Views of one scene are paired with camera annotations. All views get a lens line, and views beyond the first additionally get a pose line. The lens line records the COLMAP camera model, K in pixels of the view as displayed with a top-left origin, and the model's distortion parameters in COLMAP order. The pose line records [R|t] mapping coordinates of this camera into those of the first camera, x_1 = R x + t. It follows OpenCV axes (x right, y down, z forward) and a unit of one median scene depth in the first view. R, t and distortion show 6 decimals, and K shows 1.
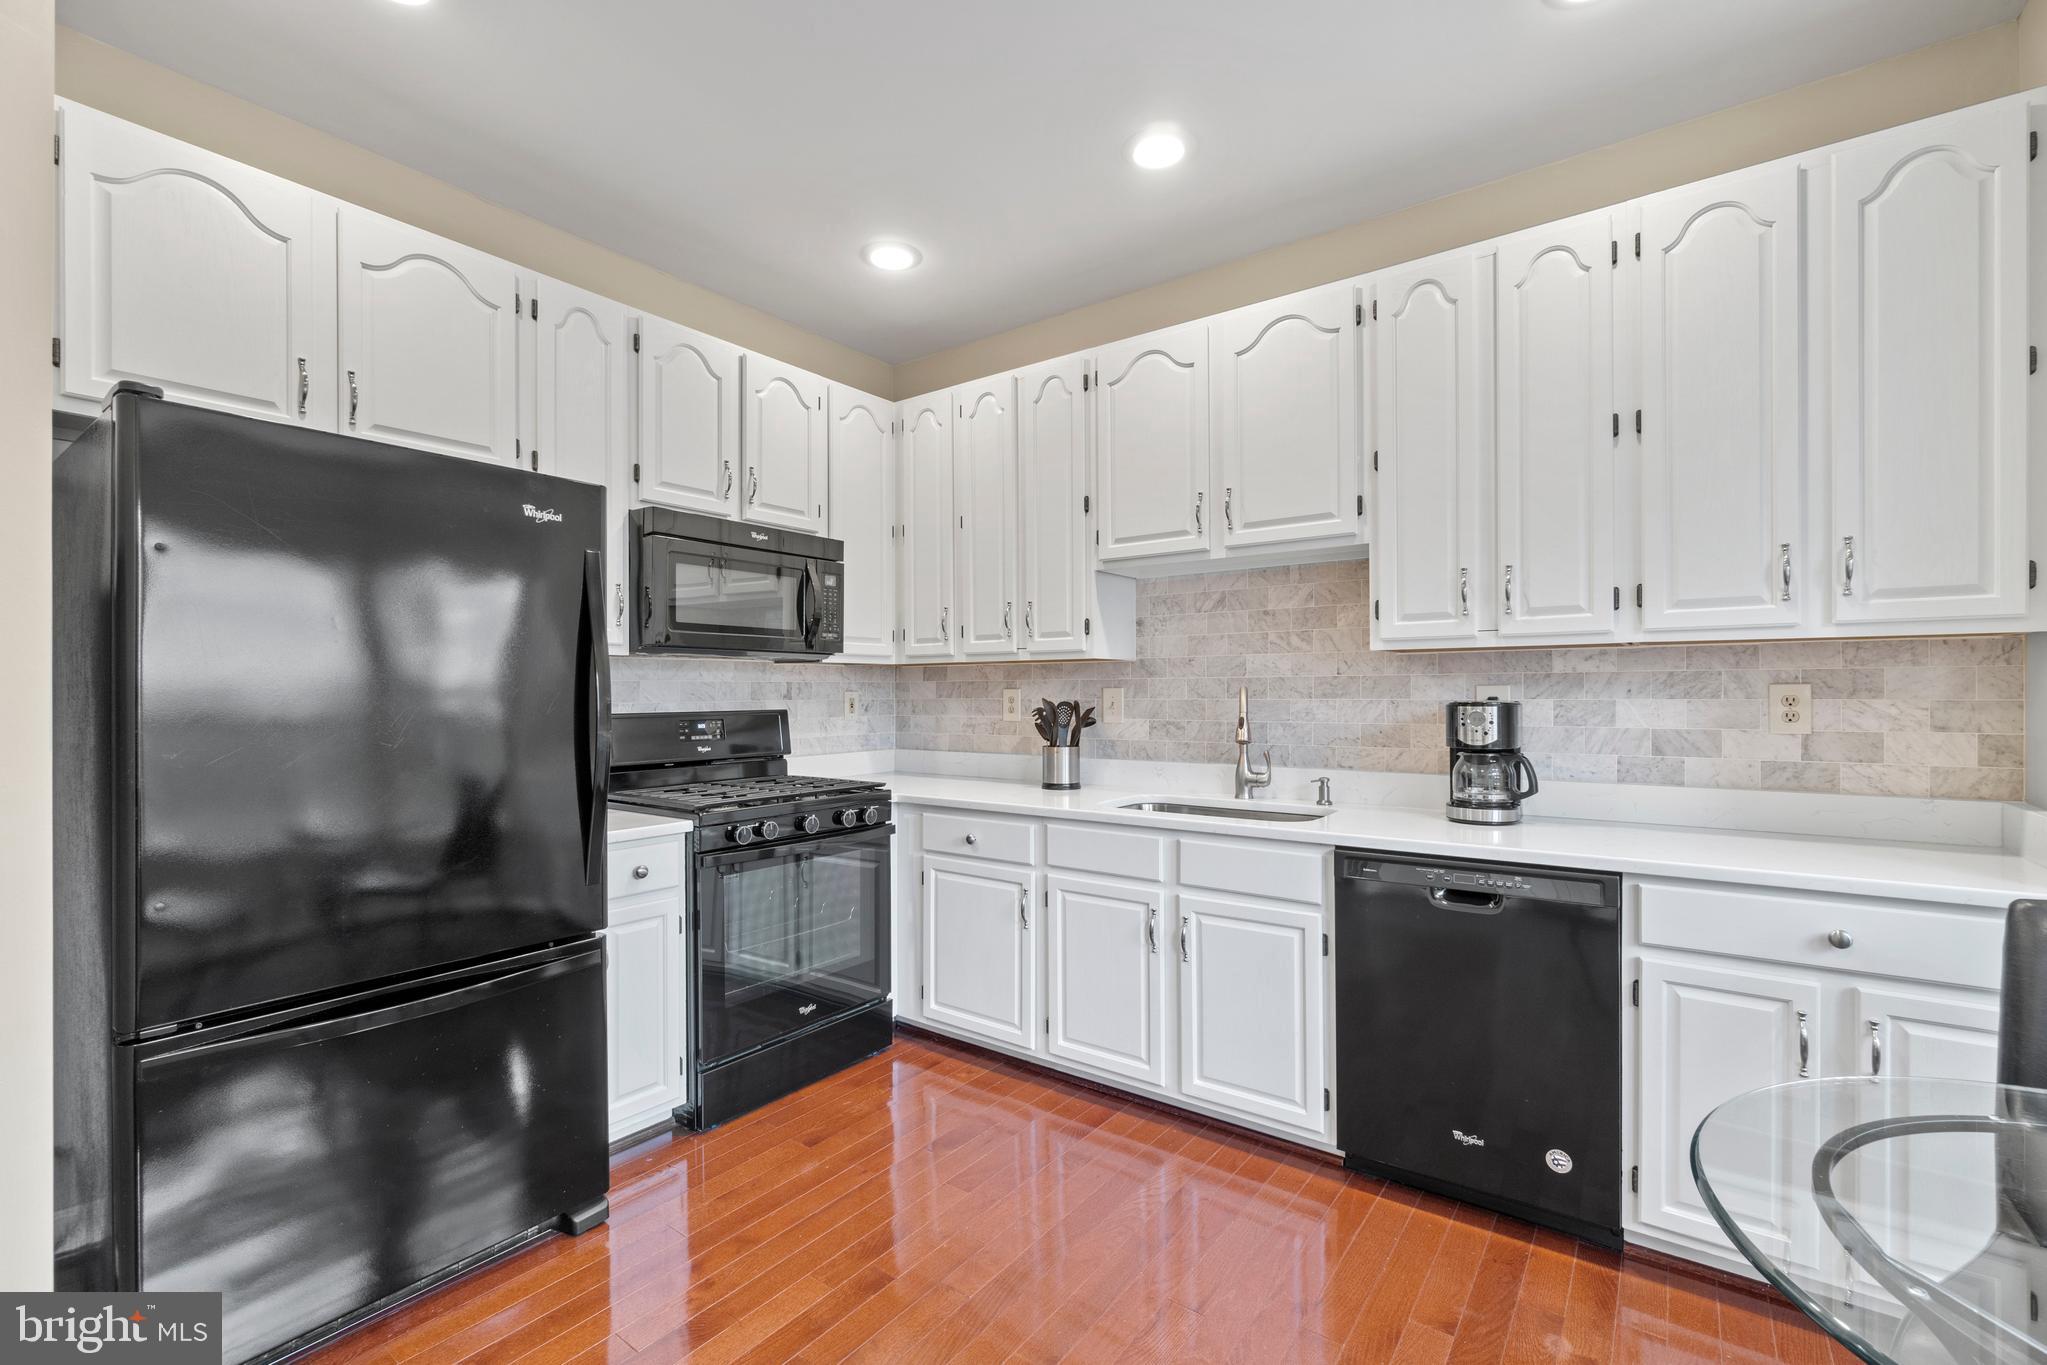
lens RADIAL K [[878.1, 0, 1024.2], [0, 878.1, 697.4], [0, 0, 1]] dist [-0.004709, -0.000299]
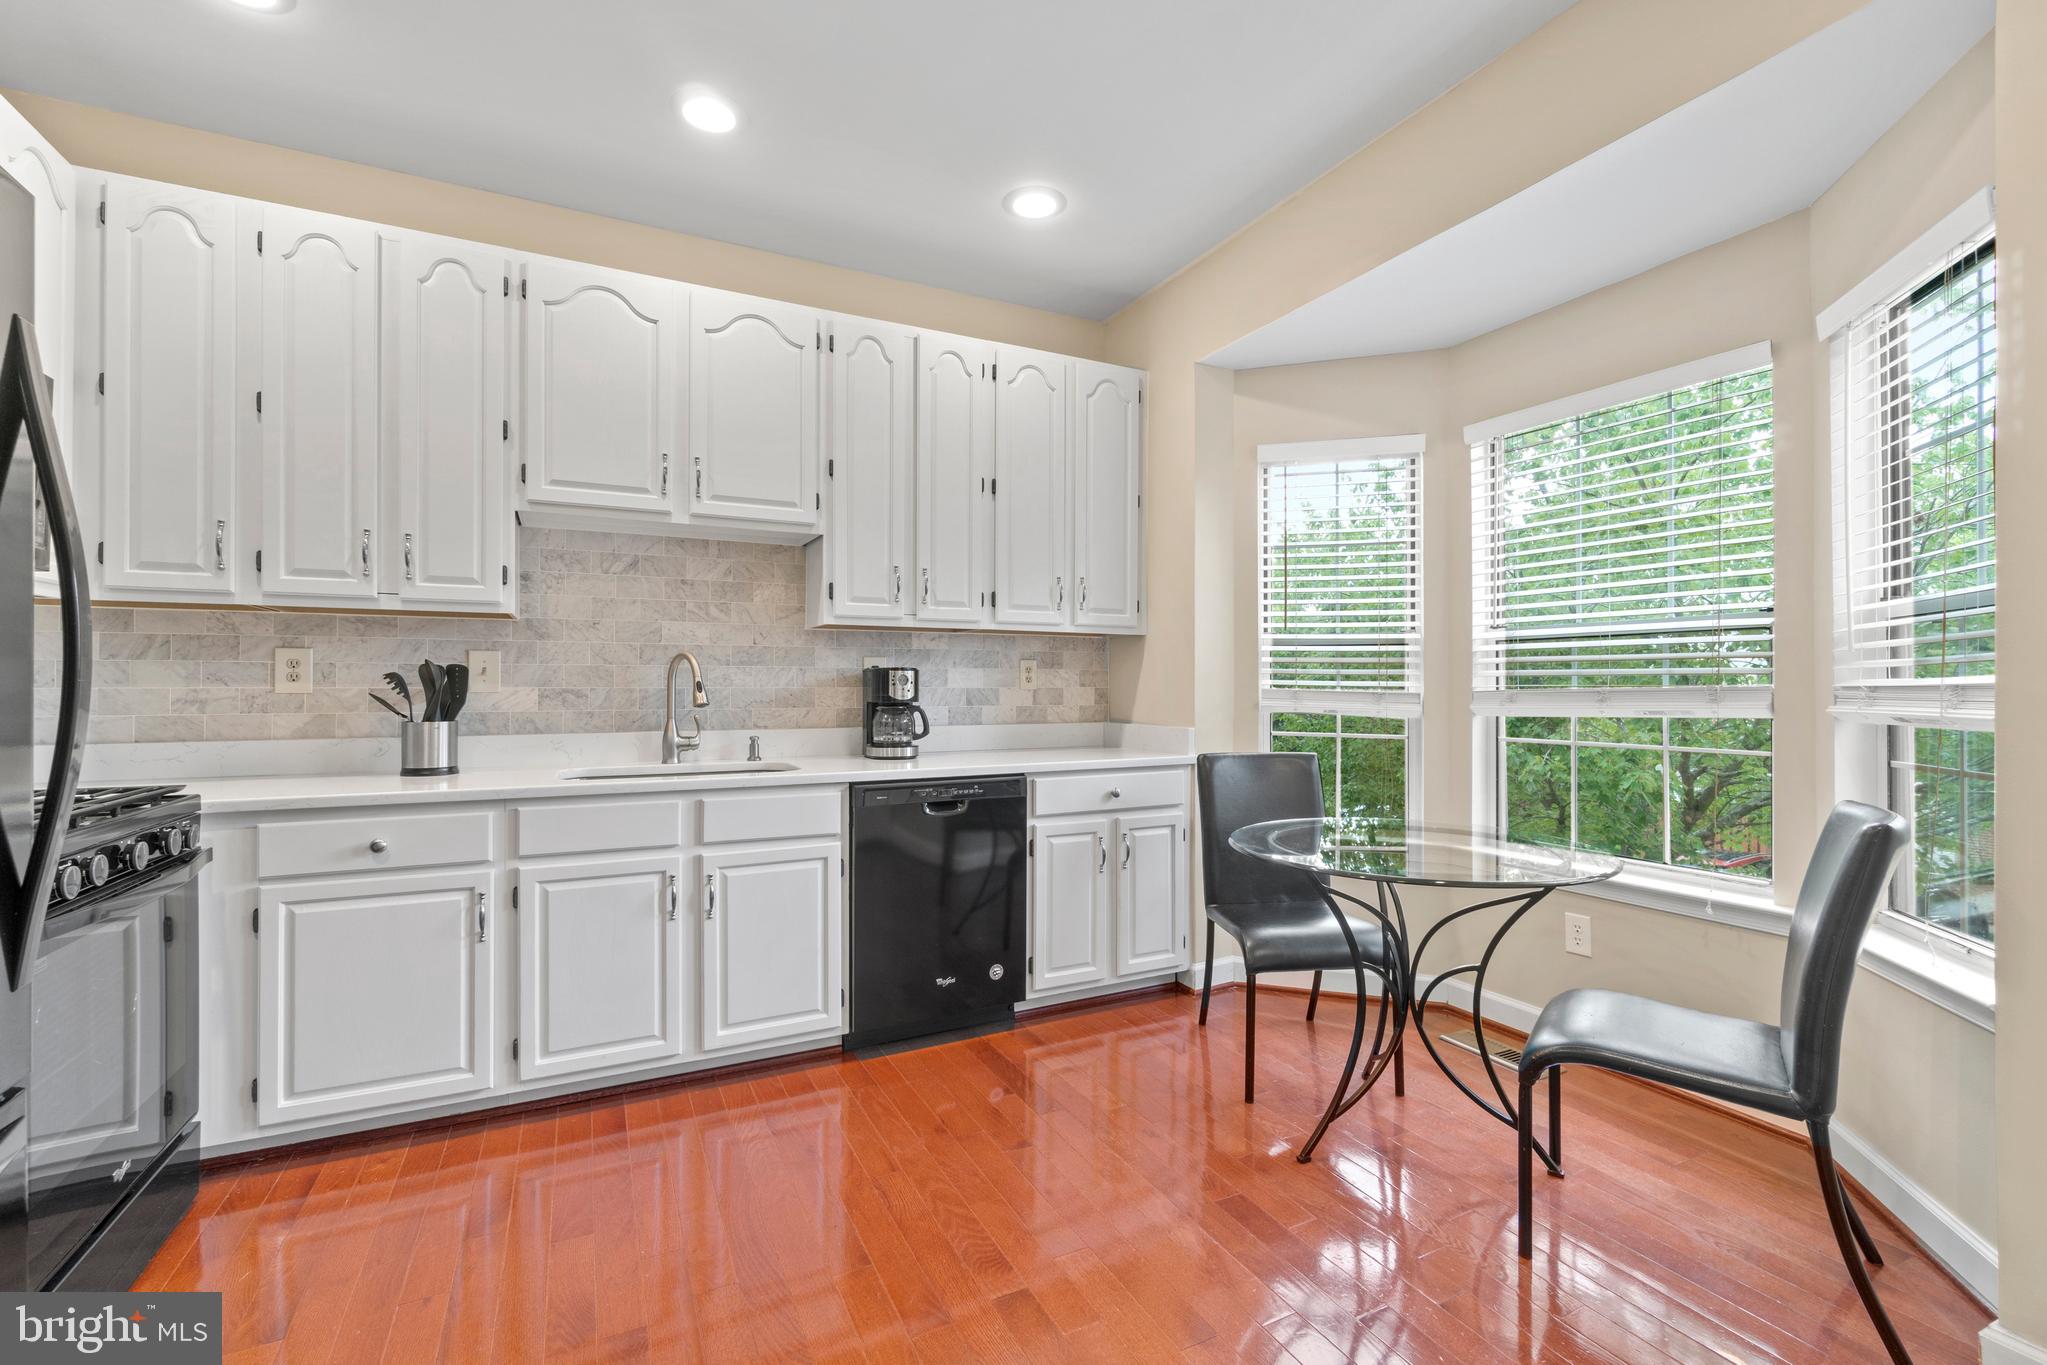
lens RADIAL K [[878.1, 0, 1022.7], [0, 878.1, 684.9], [0, 0, 1]] dist [-0.004709, -0.000299]
pose [[0.453113, 0.004224, 0.891443, -0.493114], [0.001998, 0.999981, -0.005754, 0.033142], [-0.891451, 0.004388, 0.453096, 0.192440]]
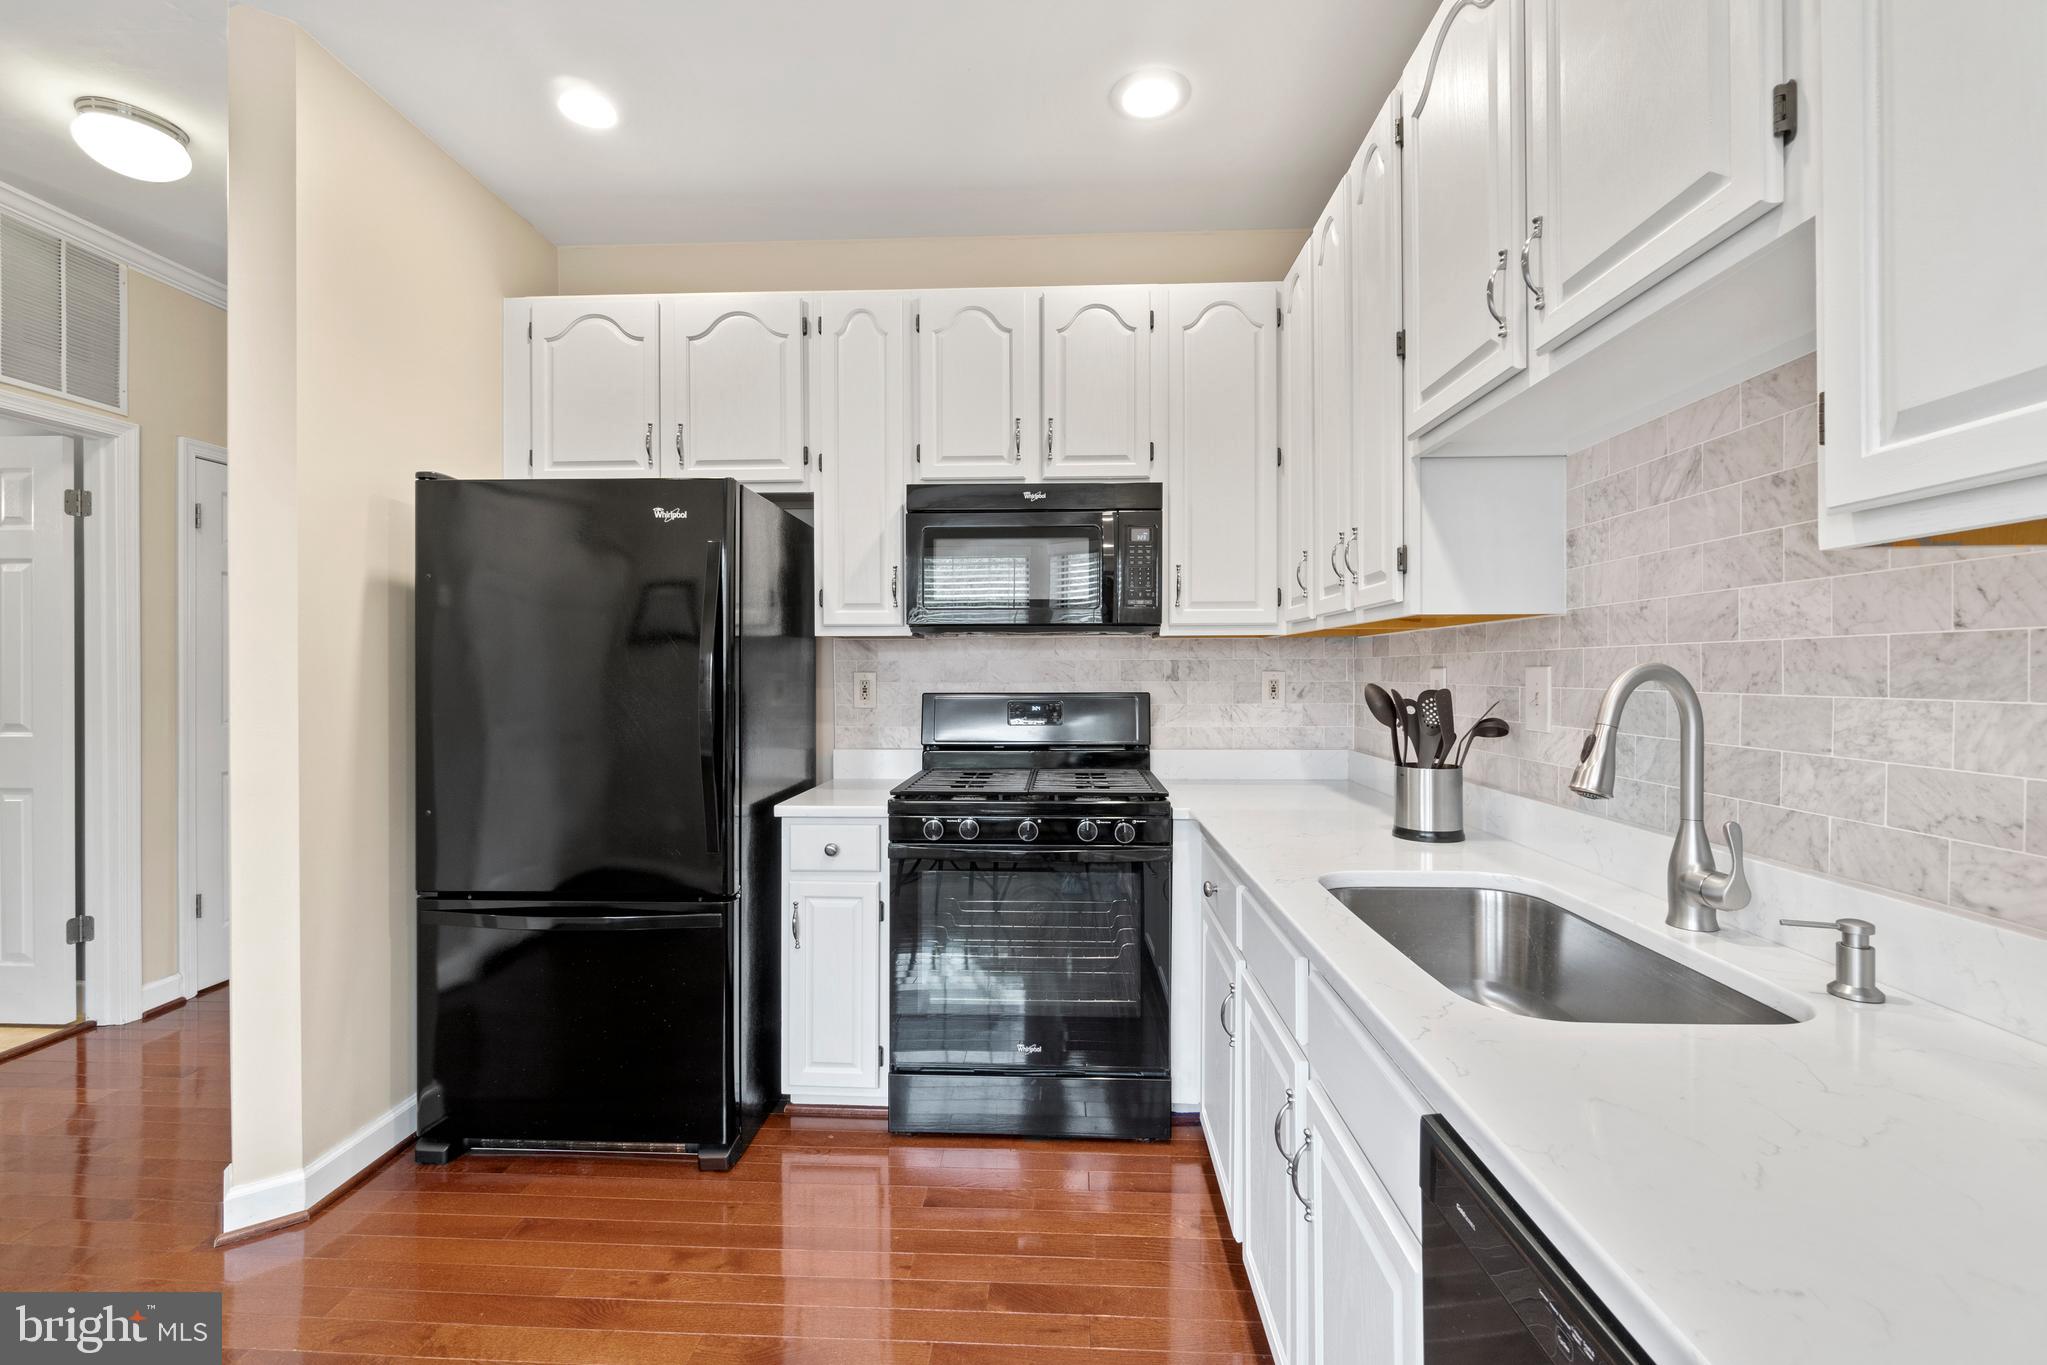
lens RADIAL K [[878.1, 0, 1028.5], [0, 878.1, 675.8], [0, 0, 1]] dist [-0.004709, -0.000299]
pose [[0.557628, 0.007650, -0.830056, 0.446232], [-0.006491, 0.999967, 0.004856, -0.007051], [0.830066, 0.002680, 0.557659, 0.524735]]
